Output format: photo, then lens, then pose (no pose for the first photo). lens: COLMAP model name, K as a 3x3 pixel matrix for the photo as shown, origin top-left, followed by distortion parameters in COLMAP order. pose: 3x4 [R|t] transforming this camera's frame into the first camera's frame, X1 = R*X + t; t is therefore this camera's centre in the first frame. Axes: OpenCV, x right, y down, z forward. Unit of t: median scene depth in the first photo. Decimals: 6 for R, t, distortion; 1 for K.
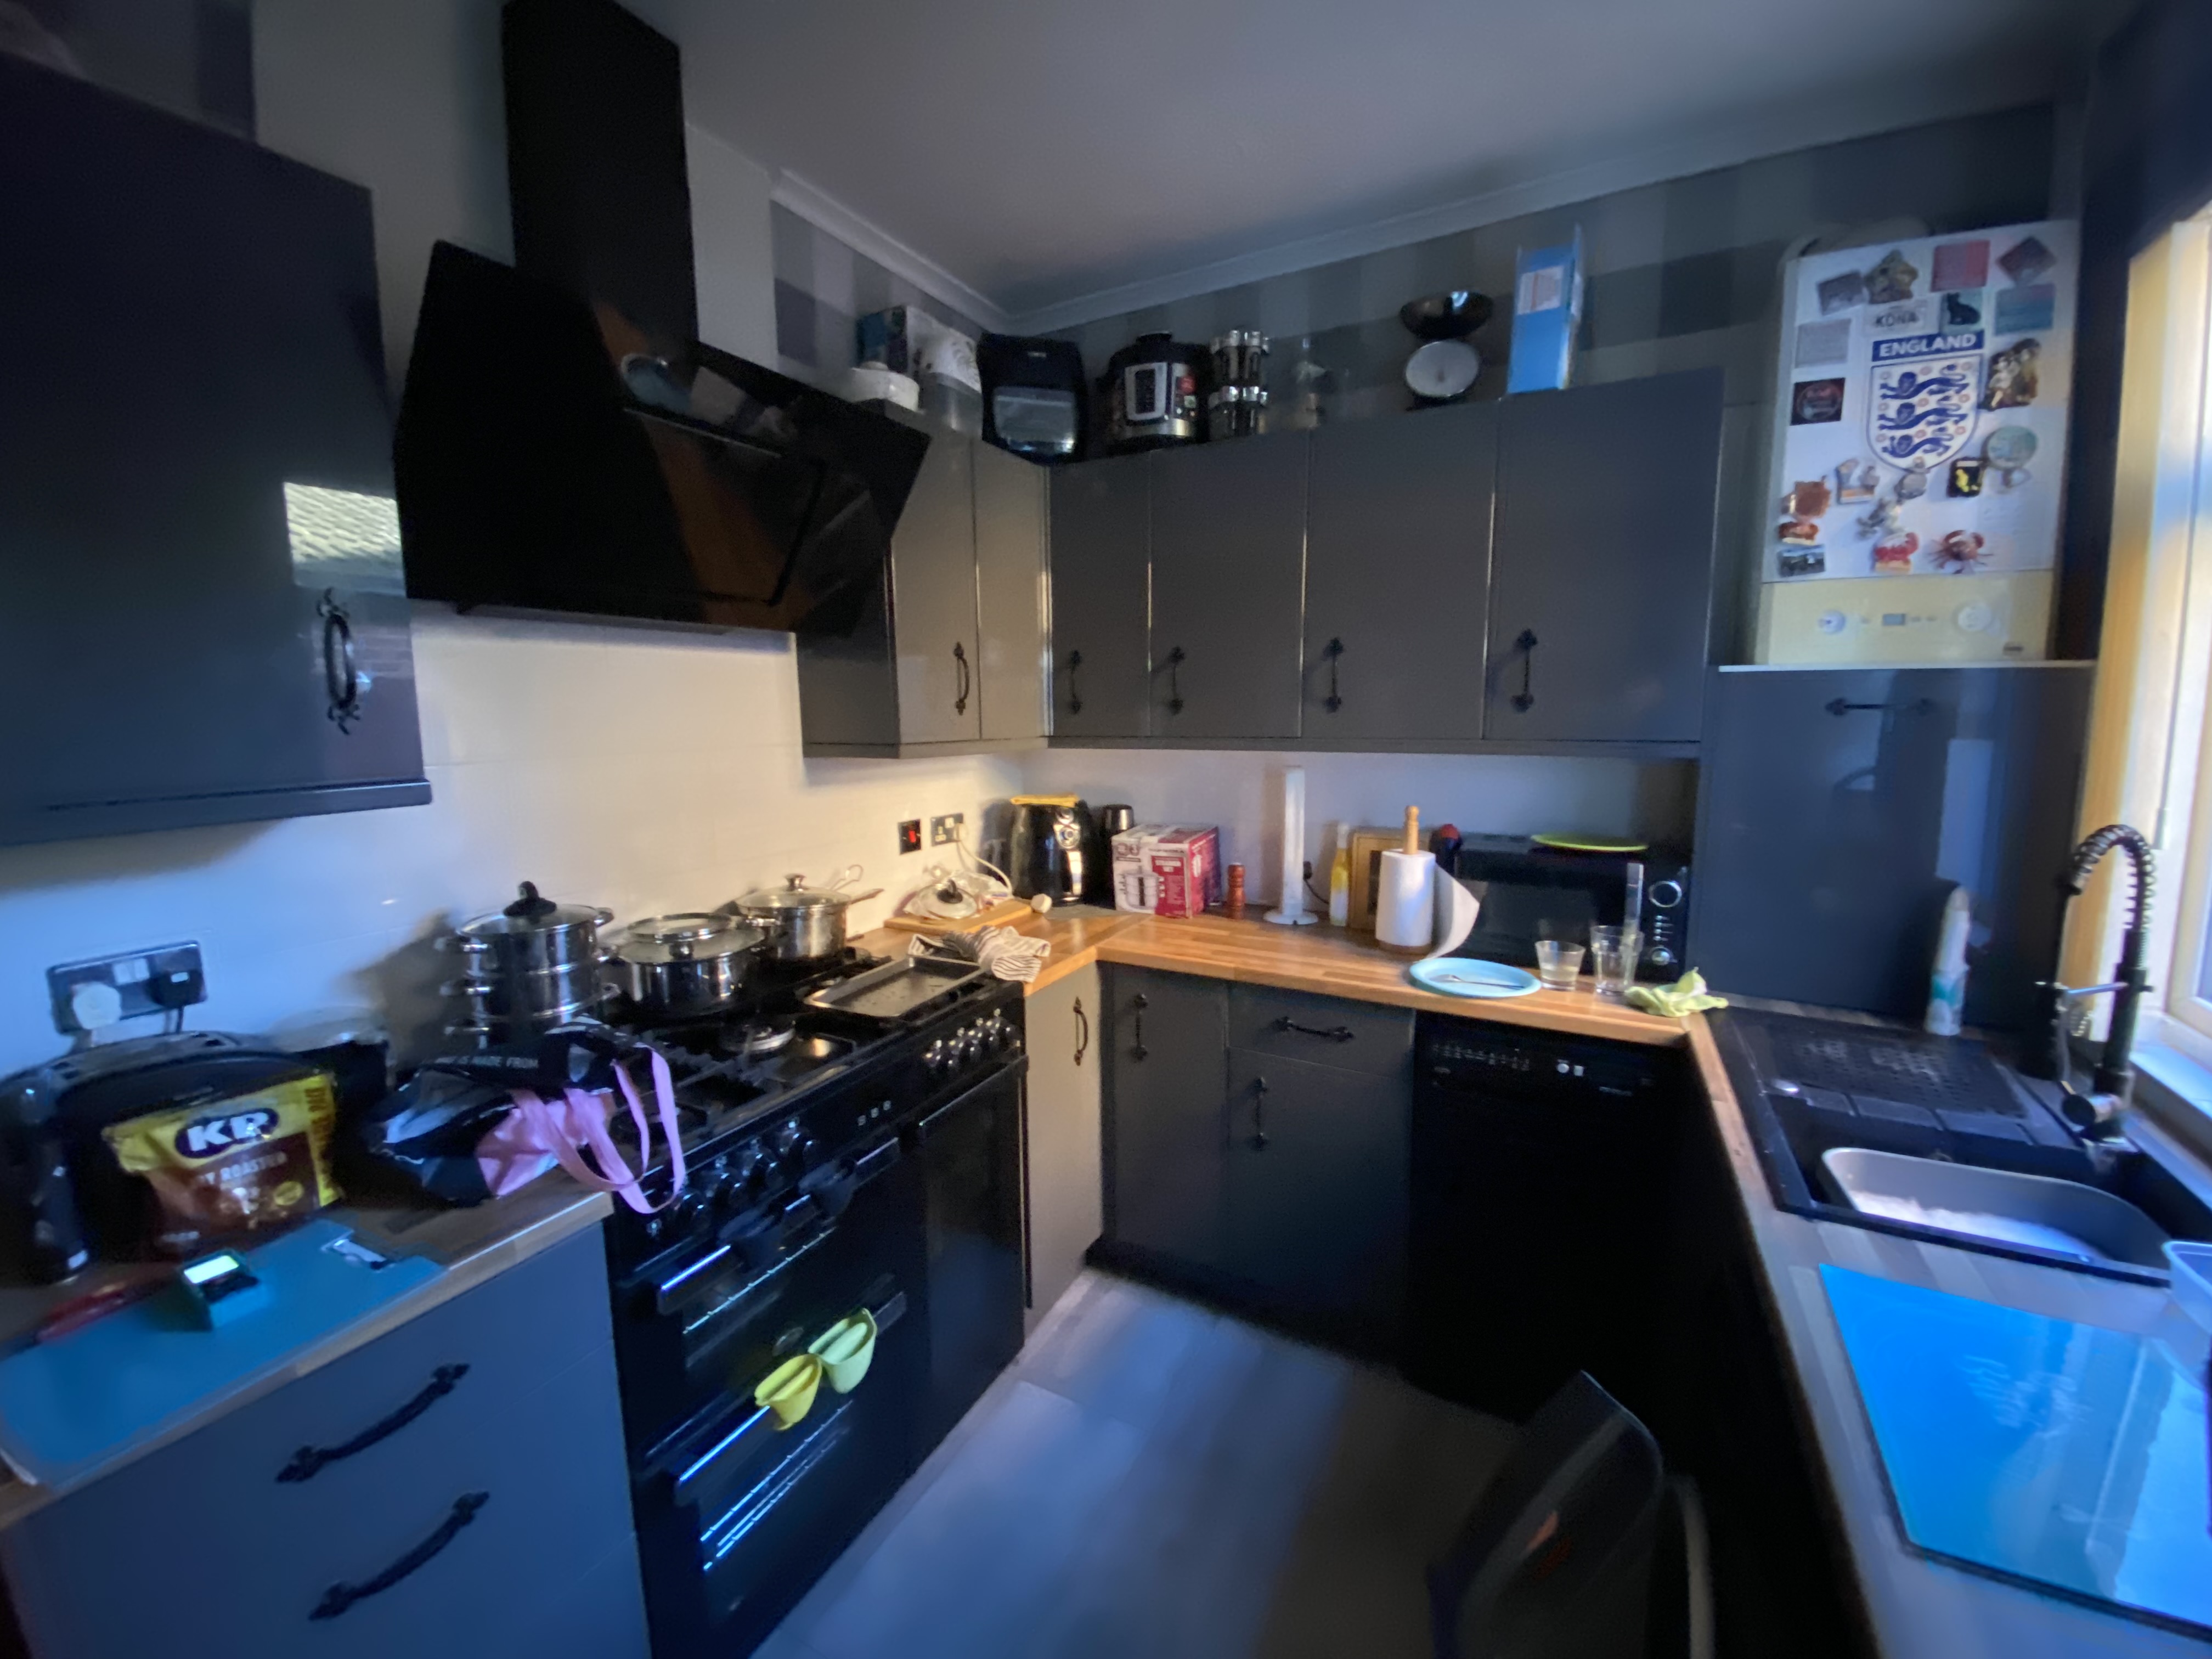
lens RADIAL K [[887.0, 0, 1101.4], [0, 887.0, 822.2], [0, 0, 1]] dist [-0.039112, -0.001735]
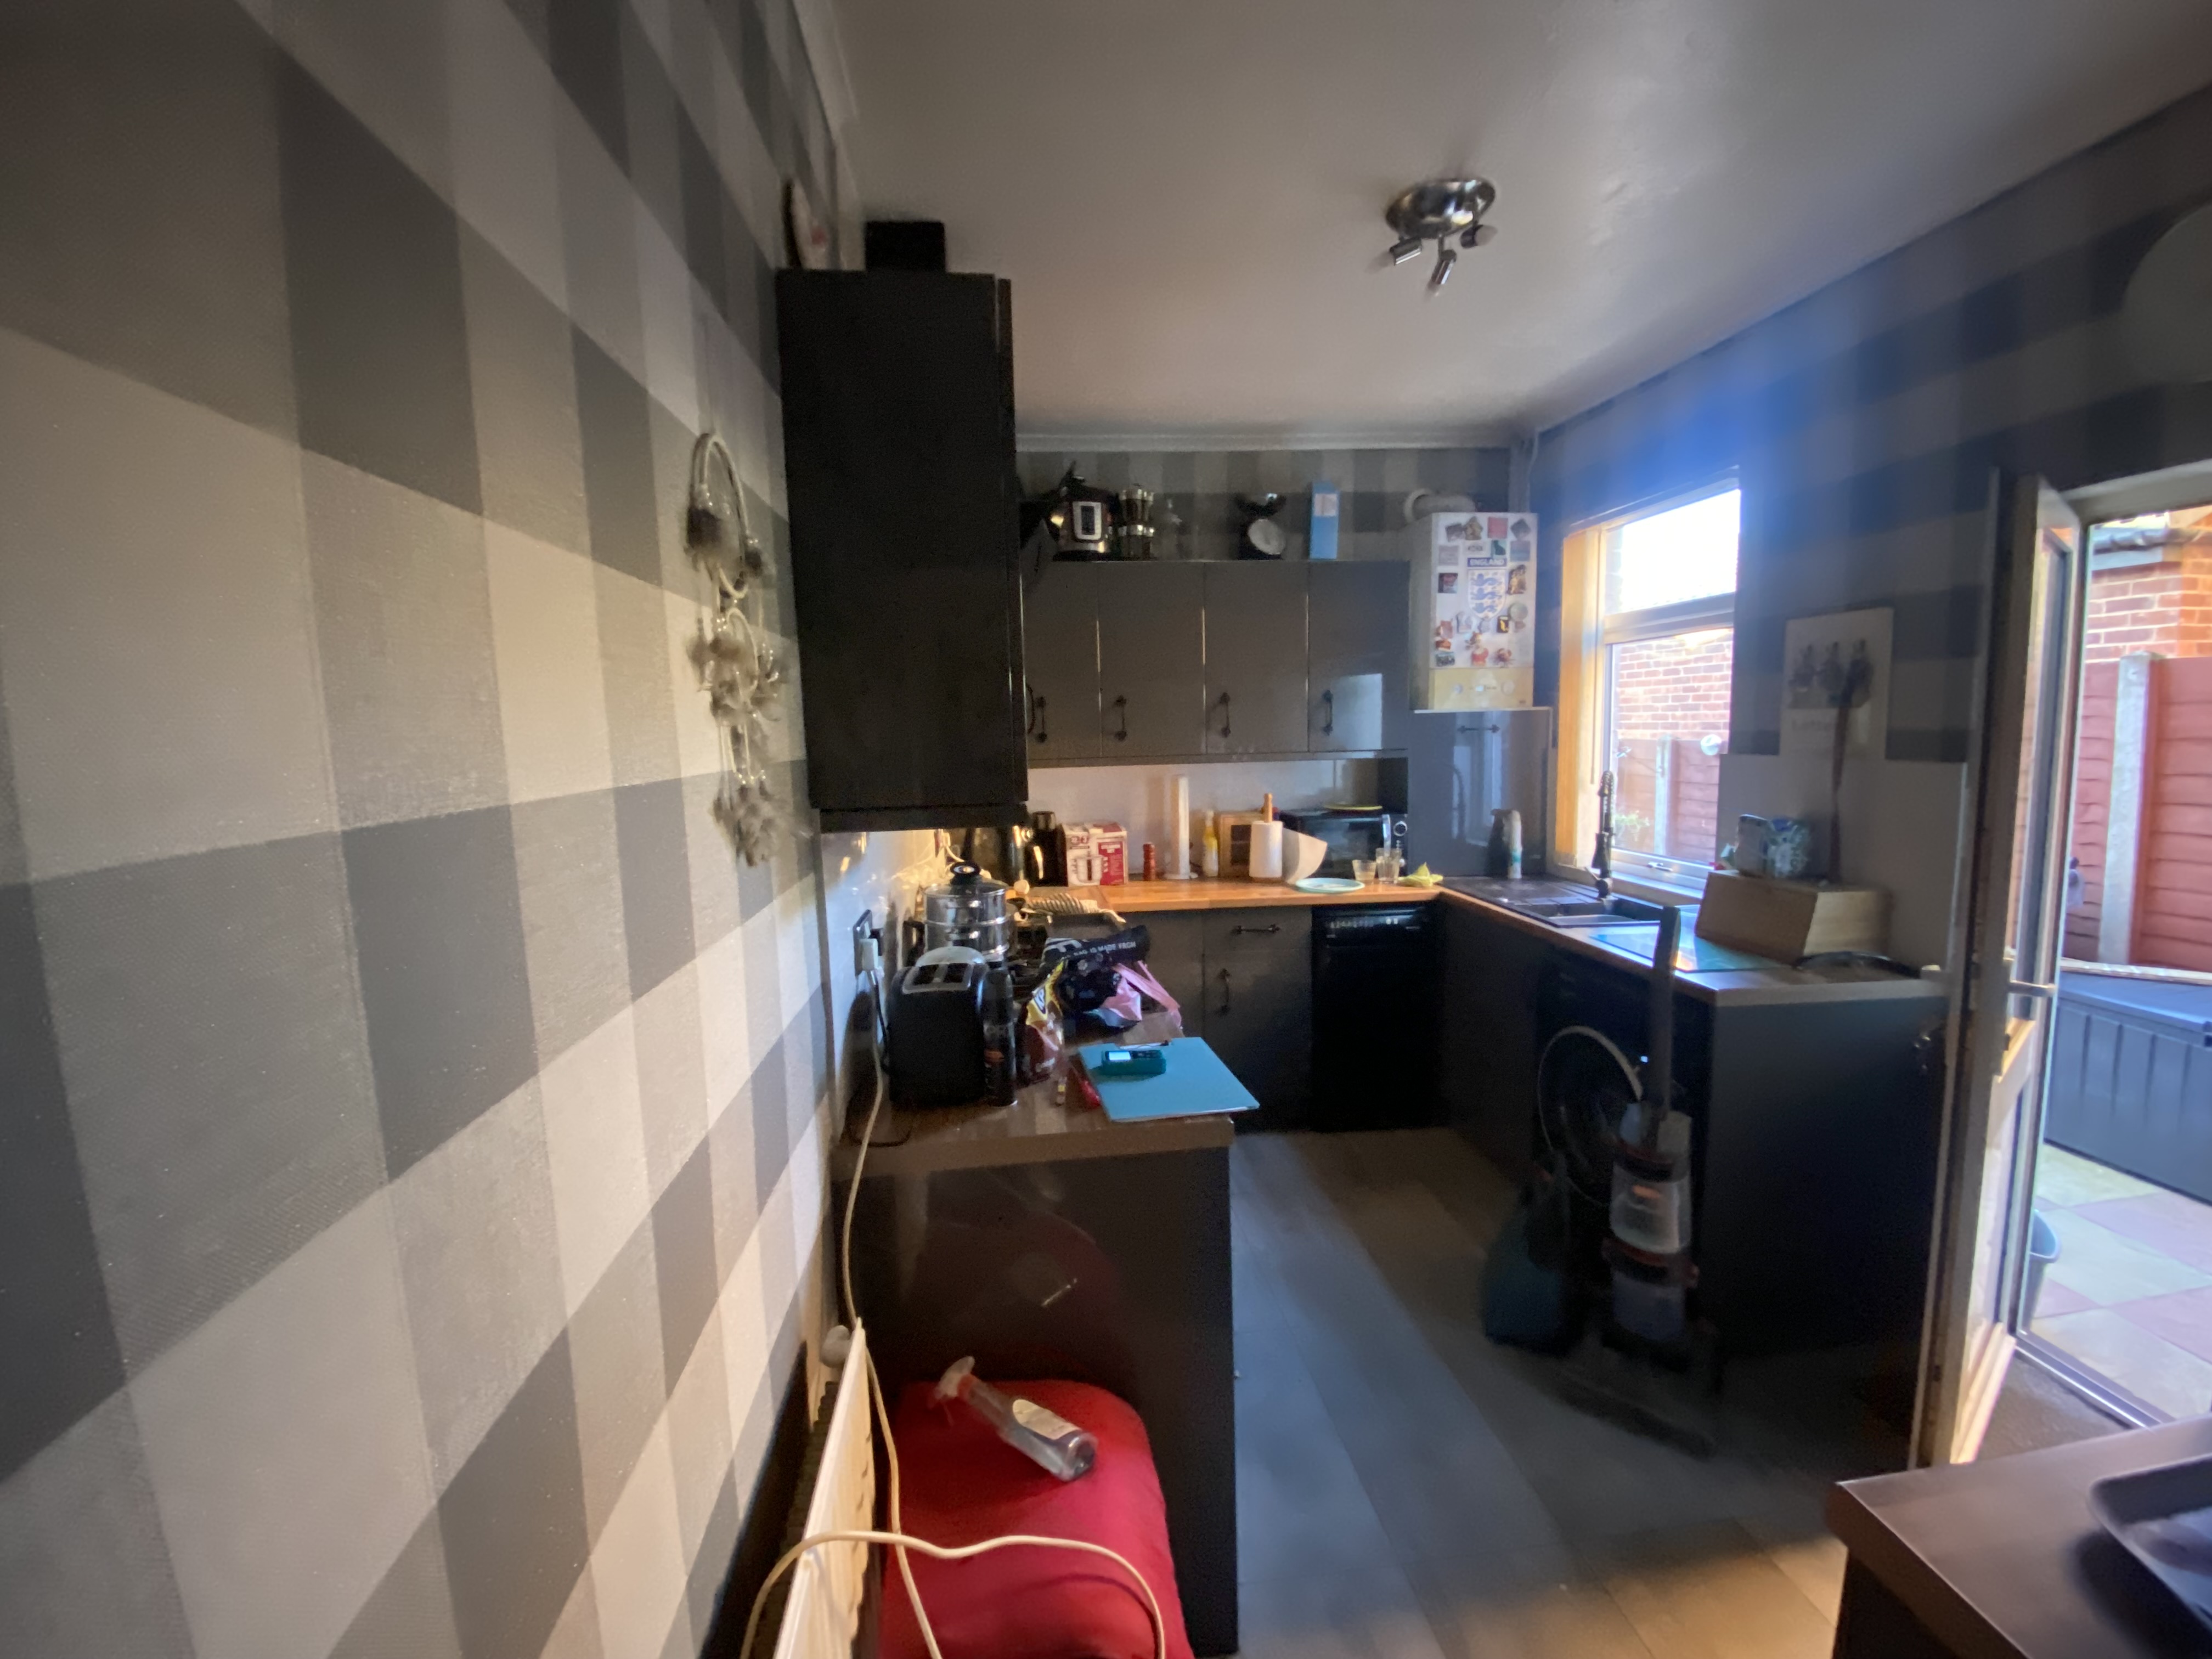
lens RADIAL K [[887.0, 0, 1107.9], [0, 887.0, 830.4], [0, 0, 1]] dist [-0.039112, -0.001735]
pose [[0.822040, -0.072181, 0.564836, -0.961447], [0.093353, 0.995596, -0.008635, 0.041673], [-0.561725, 0.059827, 0.825158, -0.232317]]
